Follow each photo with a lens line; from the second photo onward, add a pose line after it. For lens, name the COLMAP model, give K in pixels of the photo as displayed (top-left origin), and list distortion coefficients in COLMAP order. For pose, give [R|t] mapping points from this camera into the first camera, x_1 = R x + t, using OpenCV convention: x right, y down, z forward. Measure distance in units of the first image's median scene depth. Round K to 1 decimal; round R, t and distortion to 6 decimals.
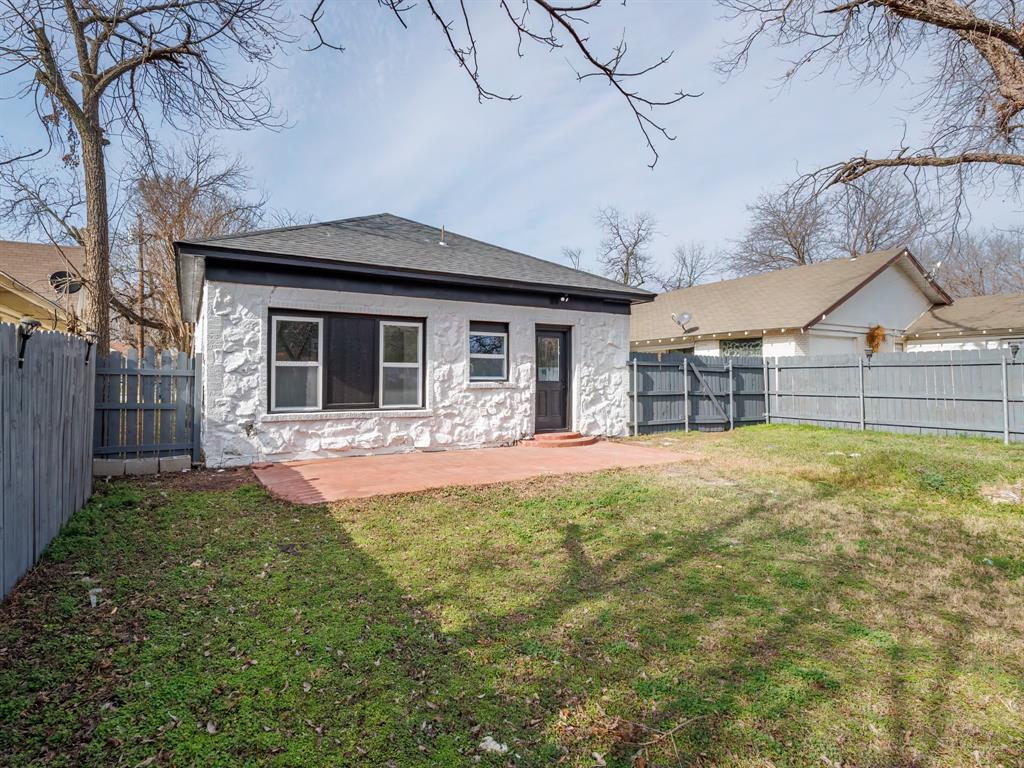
lens RADIAL K [[542.1, 0, 512.0], [0, 542.1, 384.0], [0, 0, 1]] dist [0.008388, 0.000379]
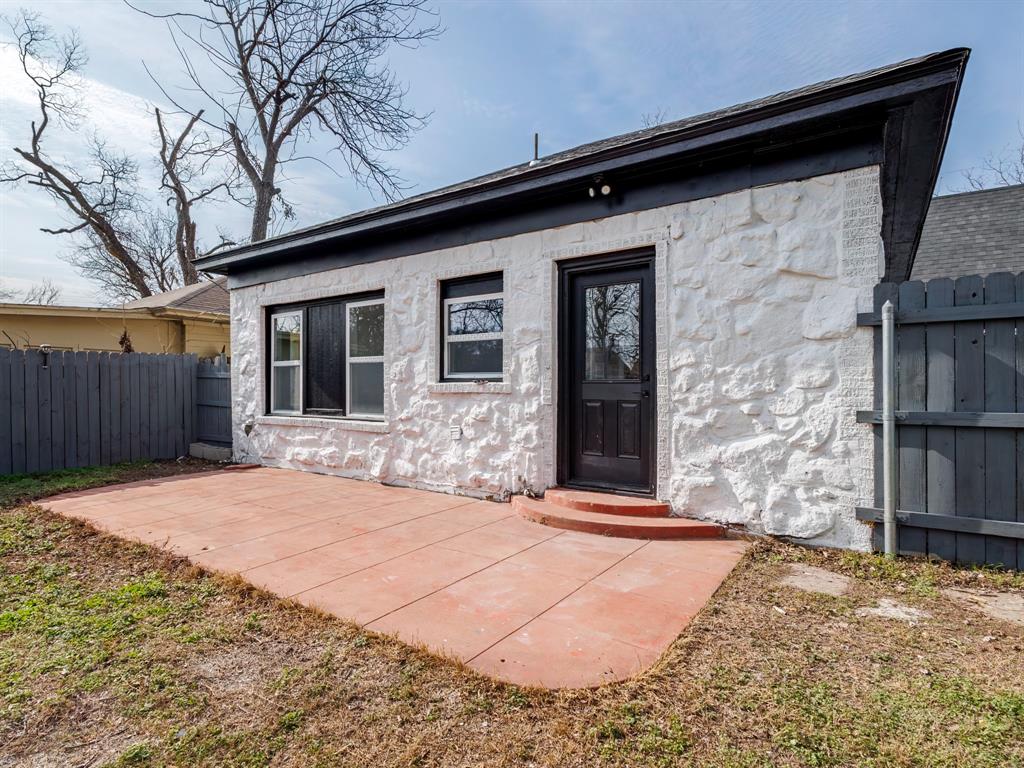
lens RADIAL K [[538.6, 0, 475.6], [0, 538.6, 387.2], [0, 0, 1]] dist [0.011569, 0.000200]
pose [[0.400691, 0.007968, -0.916179, 0.485484], [0.003044, 0.999945, 0.010027, -0.003836], [0.916208, -0.006806, 0.400645, 0.783835]]
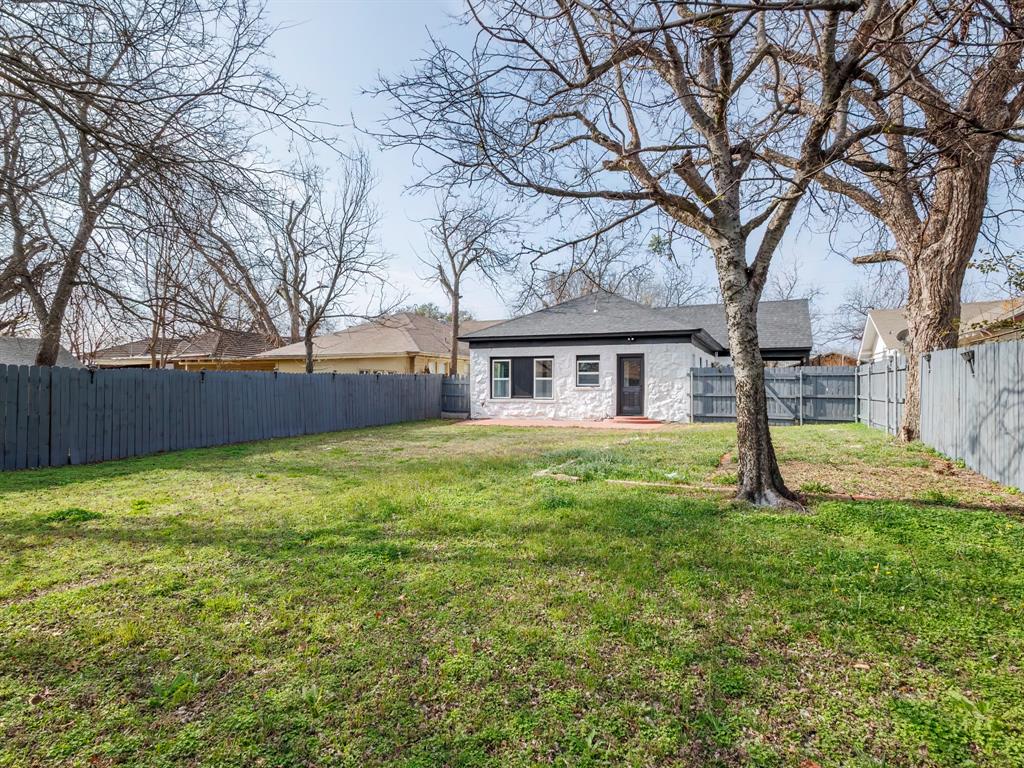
lens RADIAL K [[542.1, 0, 512.0], [0, 542.1, 384.0], [0, 0, 1]] dist [0.008388, 0.000379]
pose [[0.617748, 0.002015, -0.786374, 1.303453], [-0.003158, 0.999995, 0.000081, -0.012680], [0.786370, 0.002433, 0.617751, -0.390730]]
